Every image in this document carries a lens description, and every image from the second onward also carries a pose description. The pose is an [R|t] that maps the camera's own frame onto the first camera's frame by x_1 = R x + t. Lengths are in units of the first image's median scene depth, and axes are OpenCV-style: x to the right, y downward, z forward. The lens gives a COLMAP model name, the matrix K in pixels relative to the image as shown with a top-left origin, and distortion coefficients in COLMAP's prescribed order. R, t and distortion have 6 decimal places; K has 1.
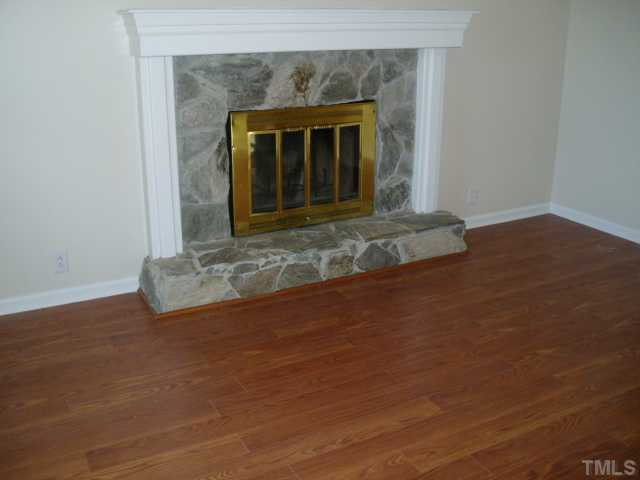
lens RADIAL K [[673.0, 0, 320.0], [0, 673.0, 240.0], [0, 0, 1]] dist [-0.116917, 0.004864]
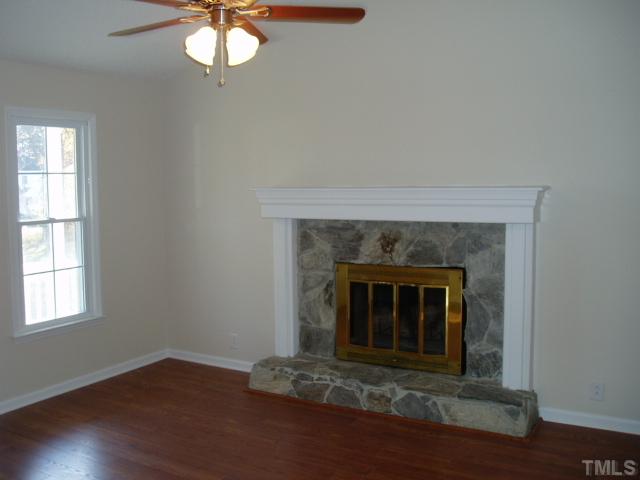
lens RADIAL K [[673.0, 0, 320.0], [0, 673.0, 240.0], [0, 0, 1]] dist [-0.116917, 0.004864]
pose [[0.509808, 0.067164, -0.857663, 0.954446], [-0.267274, 0.959979, -0.083695, -0.107716], [0.817717, 0.271899, 0.507356, 0.267128]]
